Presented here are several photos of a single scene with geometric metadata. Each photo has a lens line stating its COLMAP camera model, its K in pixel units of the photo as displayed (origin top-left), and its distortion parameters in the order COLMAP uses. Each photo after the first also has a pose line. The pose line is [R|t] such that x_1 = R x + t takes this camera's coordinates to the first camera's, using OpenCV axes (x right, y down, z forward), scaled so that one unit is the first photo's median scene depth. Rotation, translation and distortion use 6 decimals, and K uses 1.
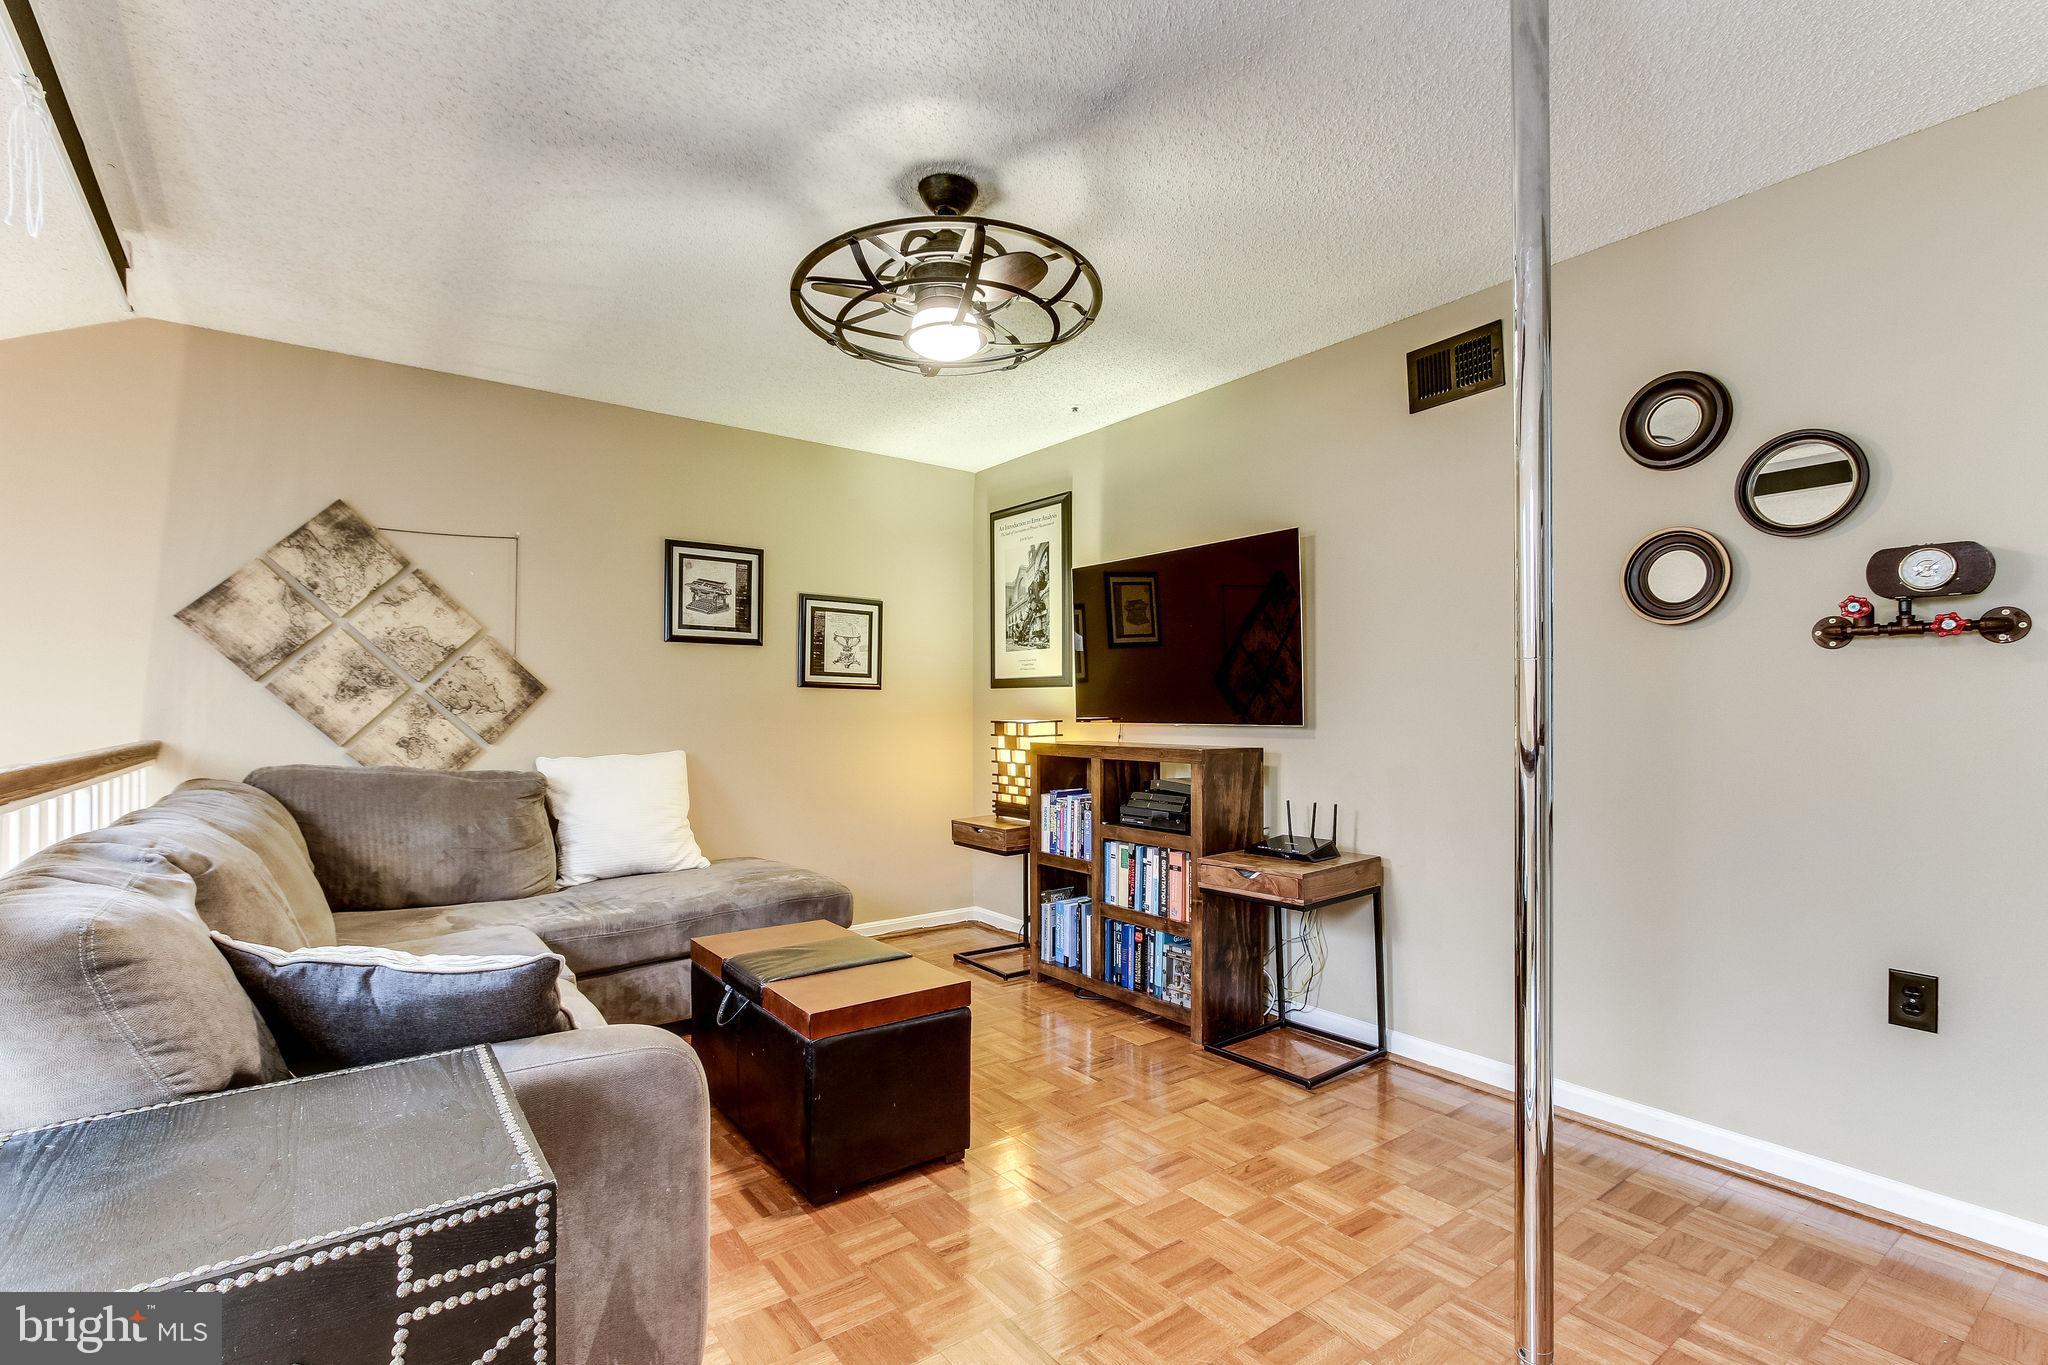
lens RADIAL K [[948.0, 0, 1012.1], [0, 948.0, 690.9], [0, 0, 1]] dist [0.002895, 0.001082]
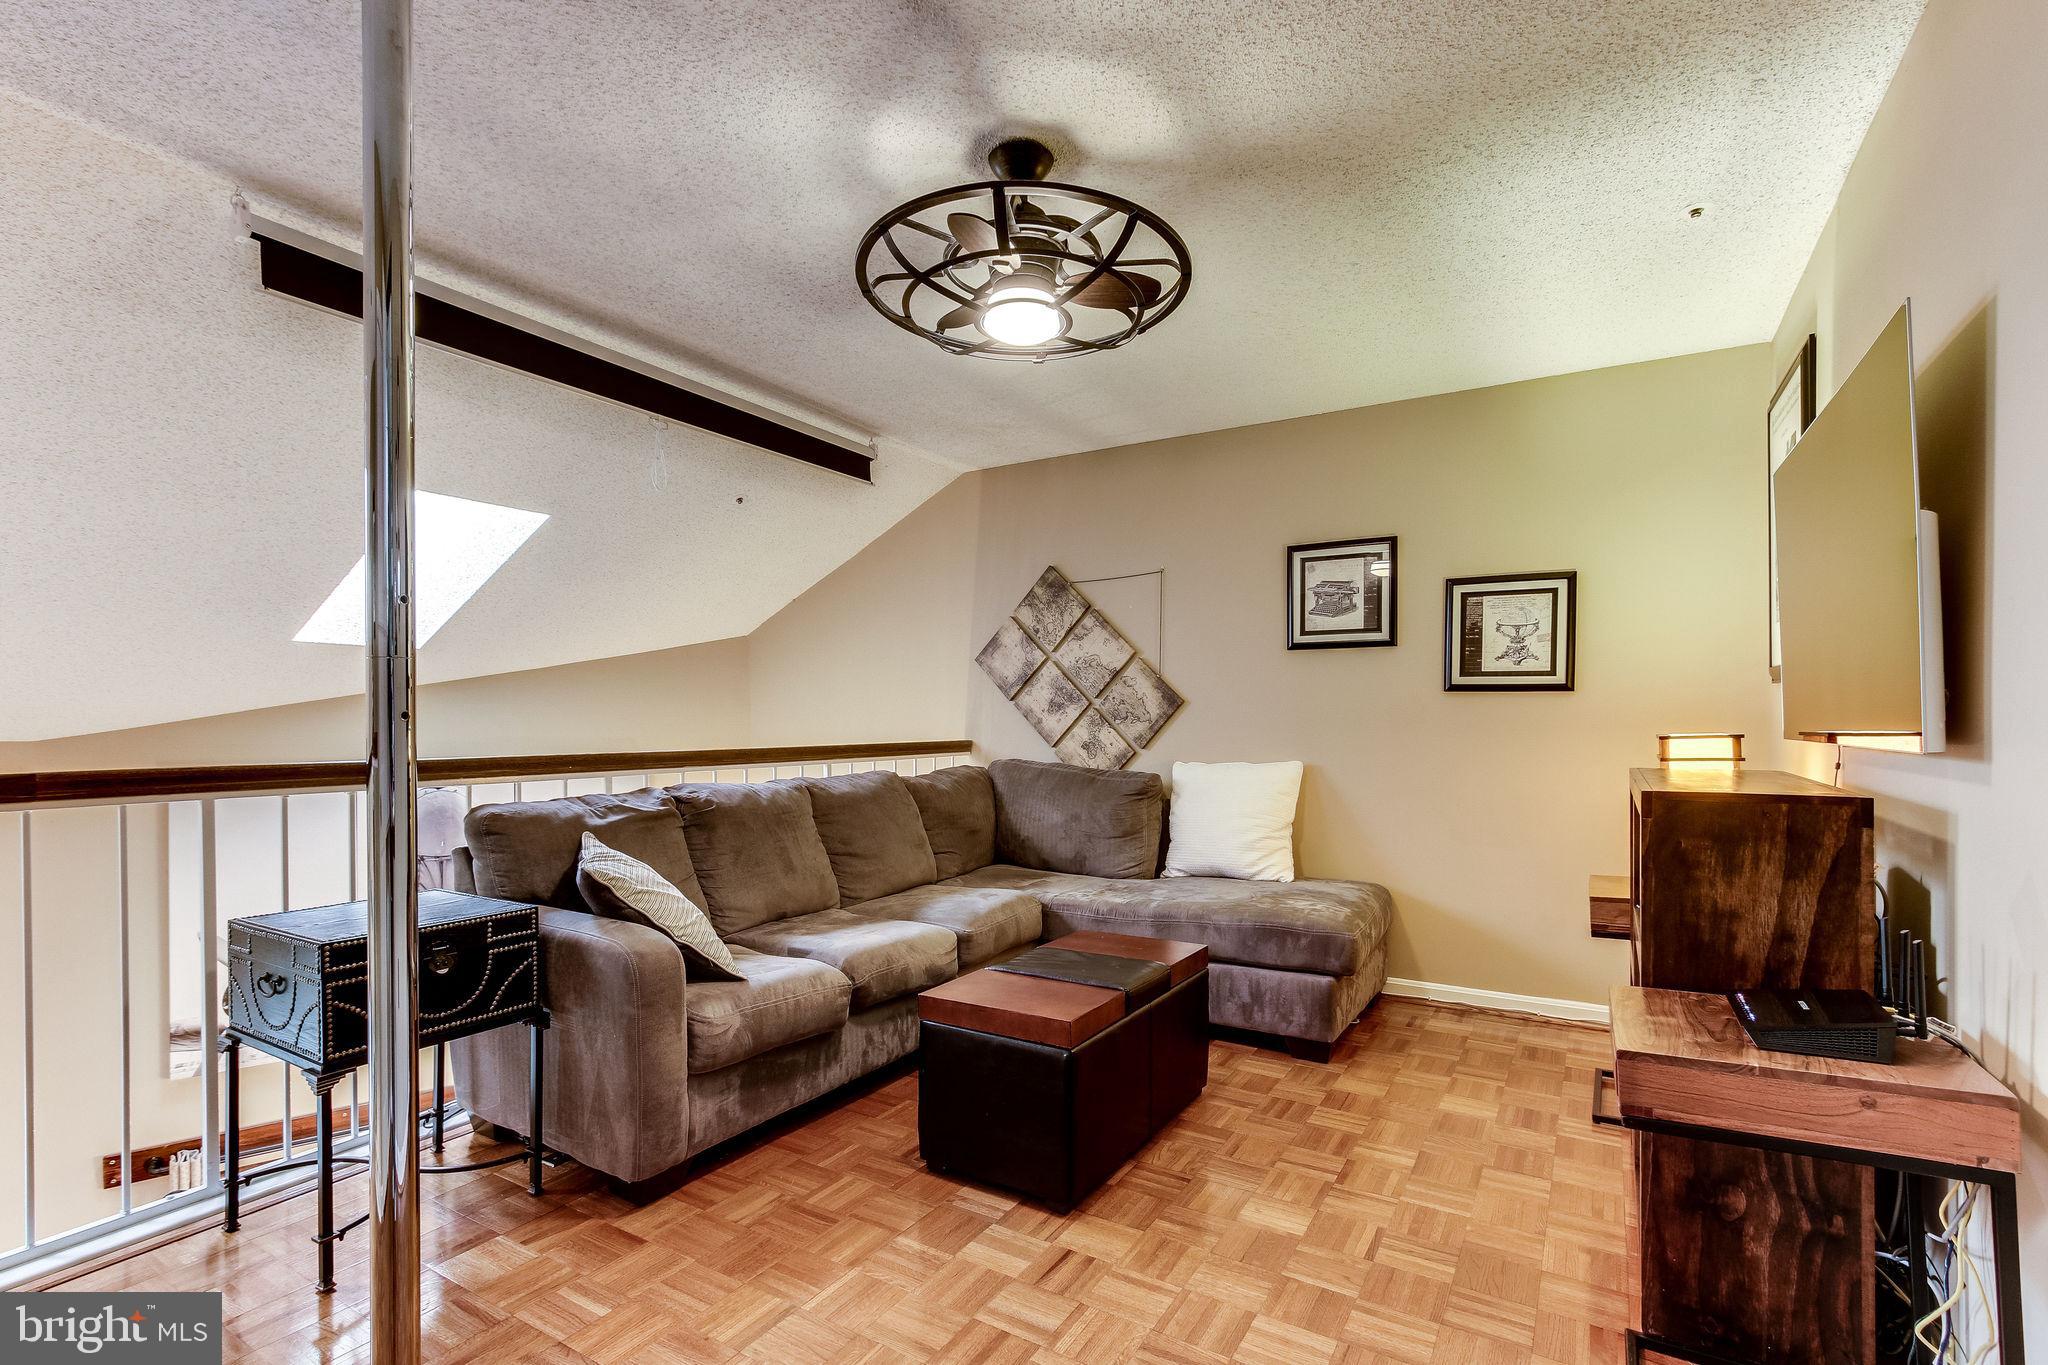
lens RADIAL K [[948.0, 0, 989.7], [0, 948.0, 723.2], [0, 0, 1]] dist [0.002895, 0.001082]
pose [[0.375496, 0.001114, -0.926823, 0.487517], [0.023247, 0.999673, 0.010620, 0.006694], [0.926532, -0.025534, 0.375348, 0.383470]]
